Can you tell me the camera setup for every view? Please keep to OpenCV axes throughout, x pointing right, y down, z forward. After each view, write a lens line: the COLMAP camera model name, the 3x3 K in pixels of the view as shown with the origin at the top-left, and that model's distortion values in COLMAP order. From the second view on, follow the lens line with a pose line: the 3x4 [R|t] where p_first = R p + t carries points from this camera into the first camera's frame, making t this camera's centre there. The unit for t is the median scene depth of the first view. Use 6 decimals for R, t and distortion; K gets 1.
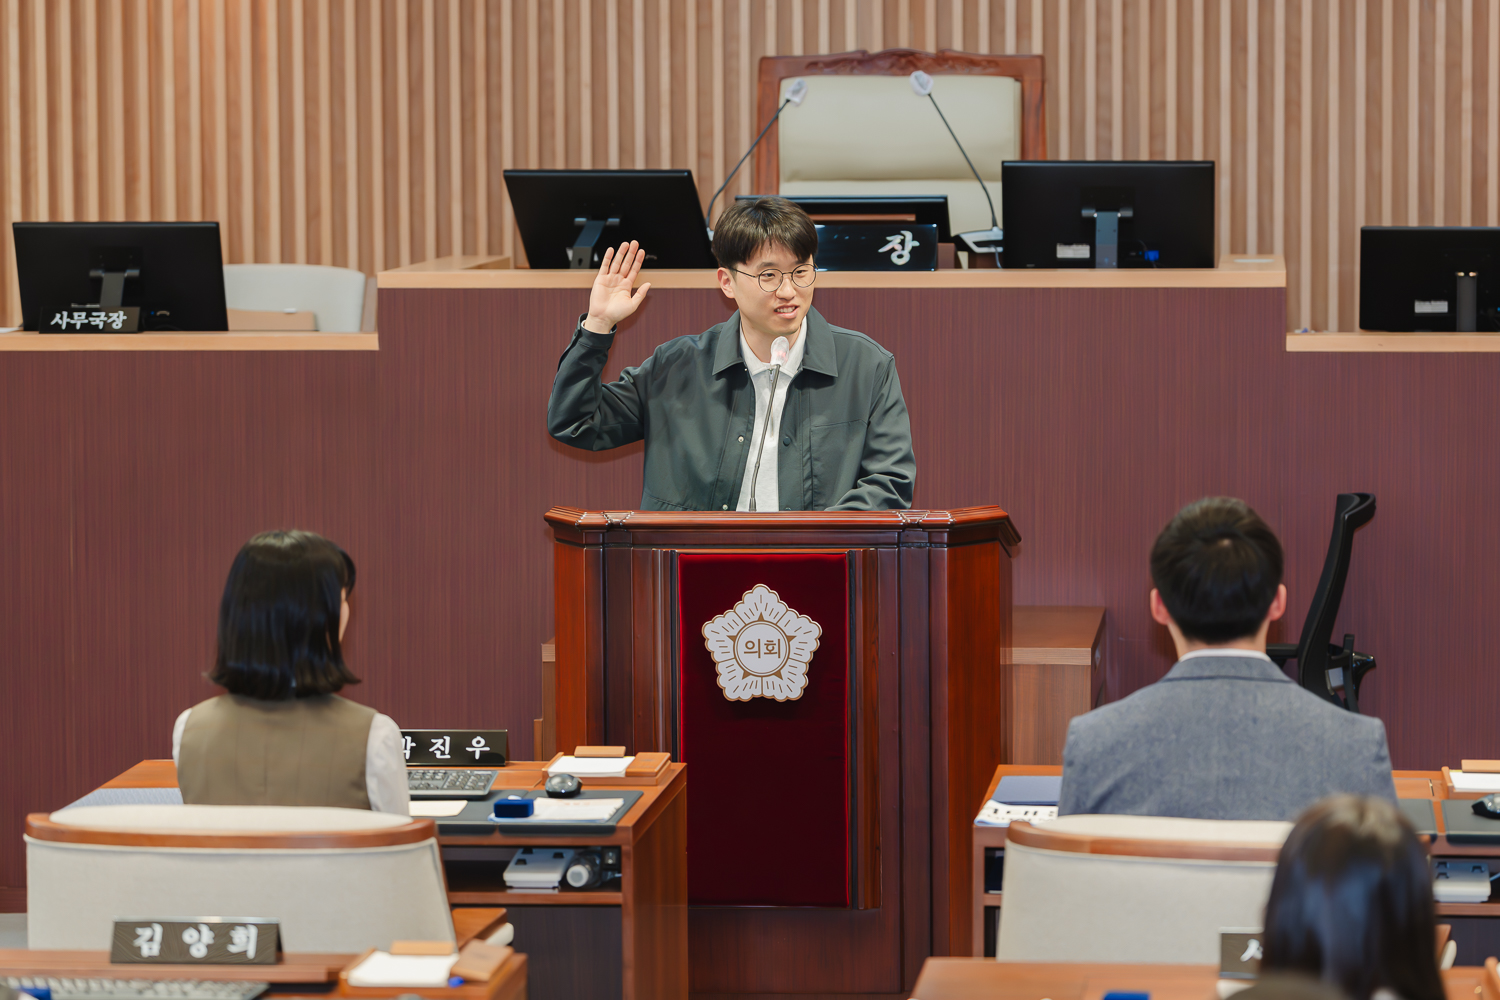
lens RADIAL K [[4978.2, 0, 750.0], [0, 4978.2, 500.0], [0, 0, 1]] dist [-0.012219, -0.223967]
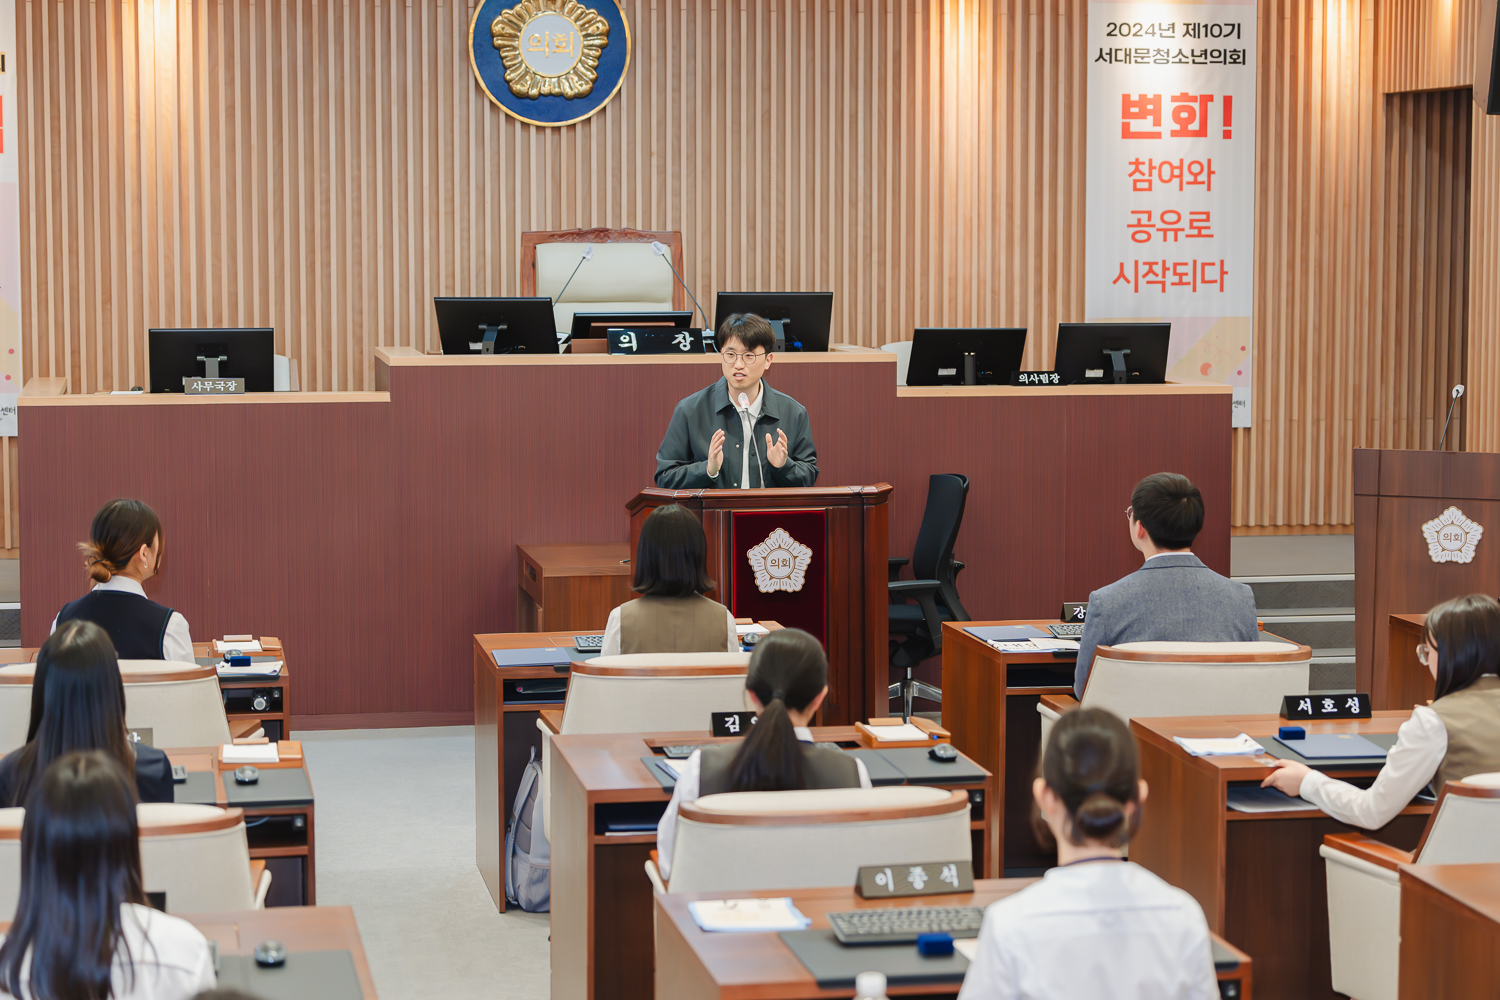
lens RADIAL K [[3008.9, 0, 750.0], [0, 3008.9, 500.0], [0, 0, 1]] dist [-0.100709, 0.209862]
pose [[0.956426, -0.020271, 0.291270, -0.318423], [0.019522, 0.999794, 0.005477, 0.000672], [-0.291321, 0.000448, 0.956625, -0.039433]]
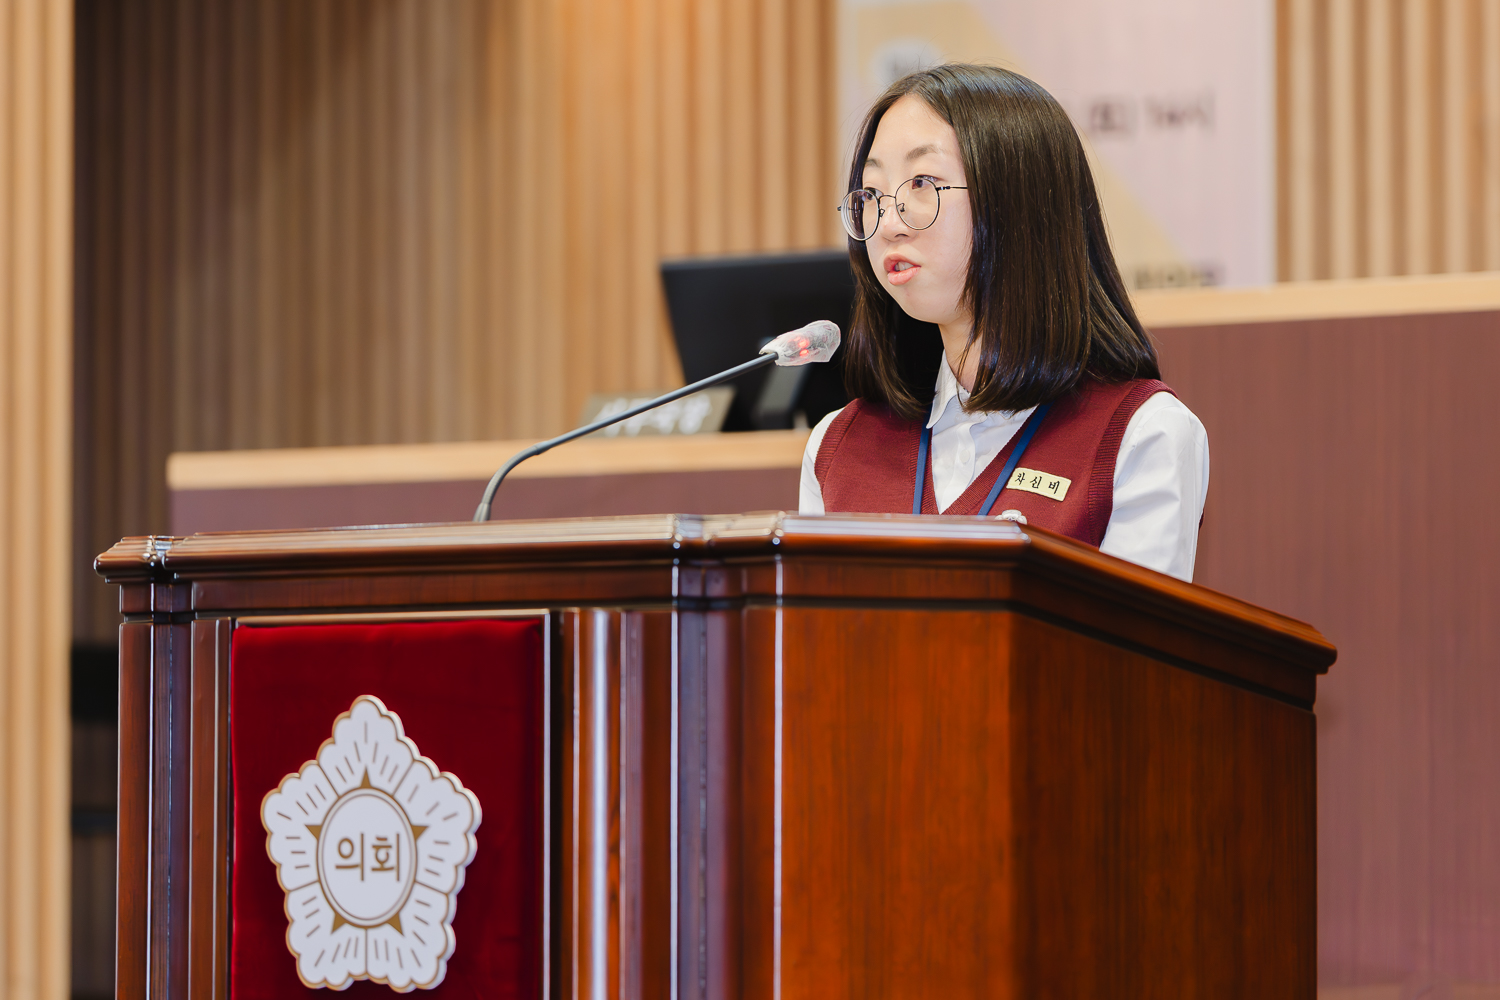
lens RADIAL K [[6351.2, 0, 750.0], [0, 6351.2, 500.0], [0, 0, 1]] dist [0.203381, 4.185415]
pose [[0.828370, -0.014440, -0.559995, 0.309351], [-0.054288, 0.992893, -0.105910, 0.052783], [0.557544, 0.118134, 0.821699, 0.579332]]
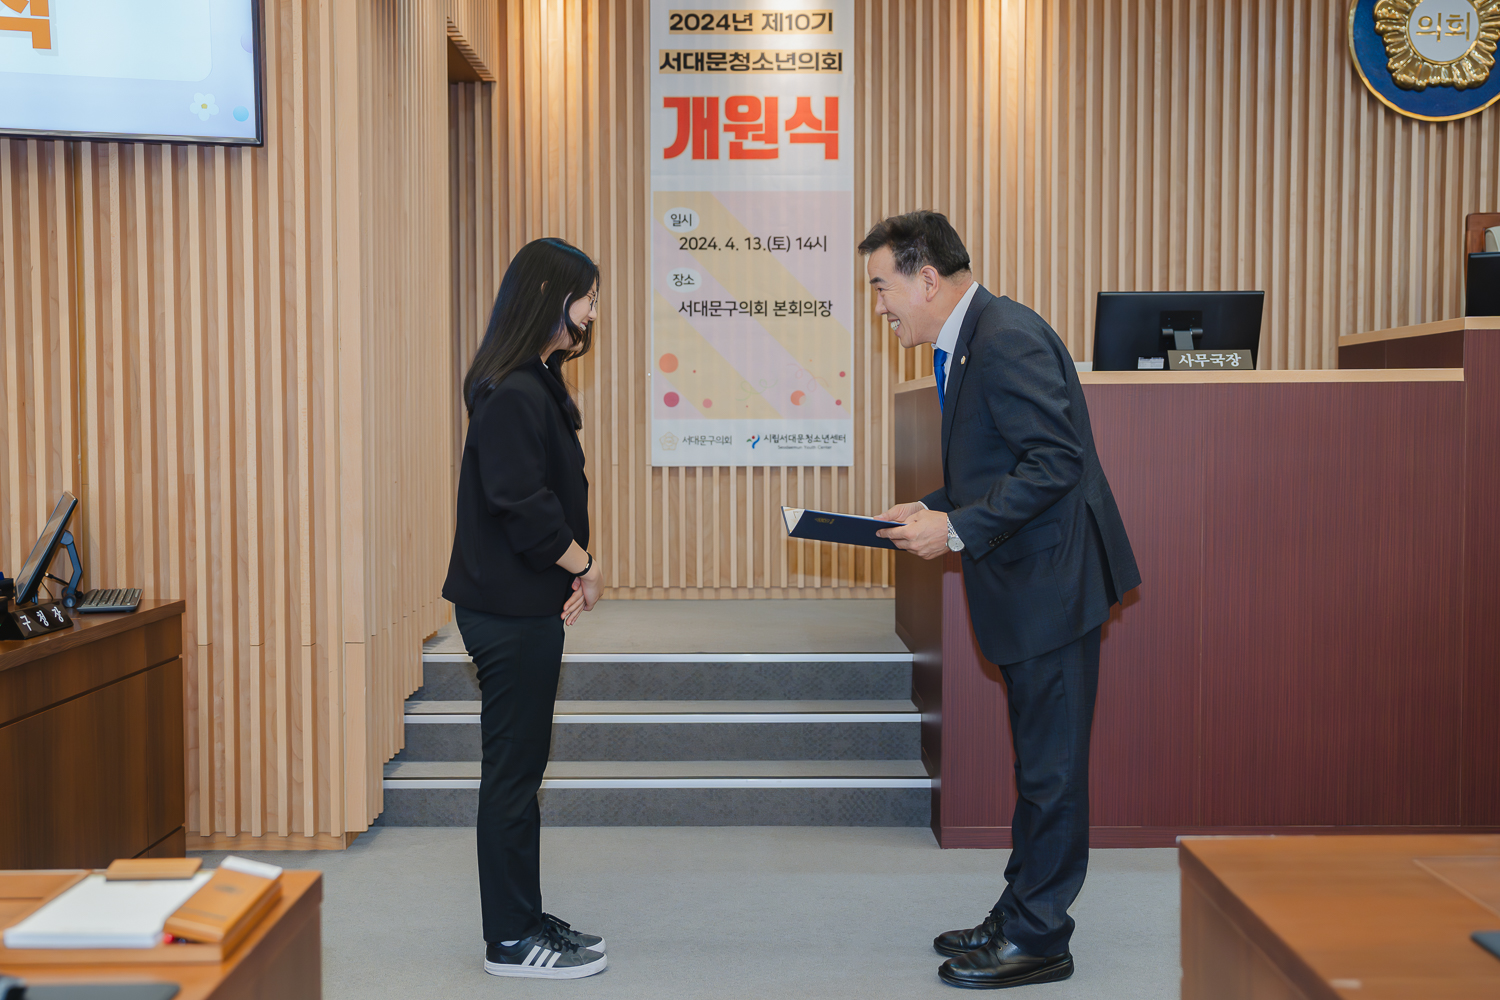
lens RADIAL K [[1583.5, 0, 750.0], [0, 1583.5, 500.0], [0, 0, 1]] dist [0.006335, 0.024228]
pose [[0.994610, -0.006104, 0.103506, -0.353269], [0.010612, 0.999016, -0.043054, 0.016477], [-0.103142, 0.043921, 0.993697, 0.784044]]
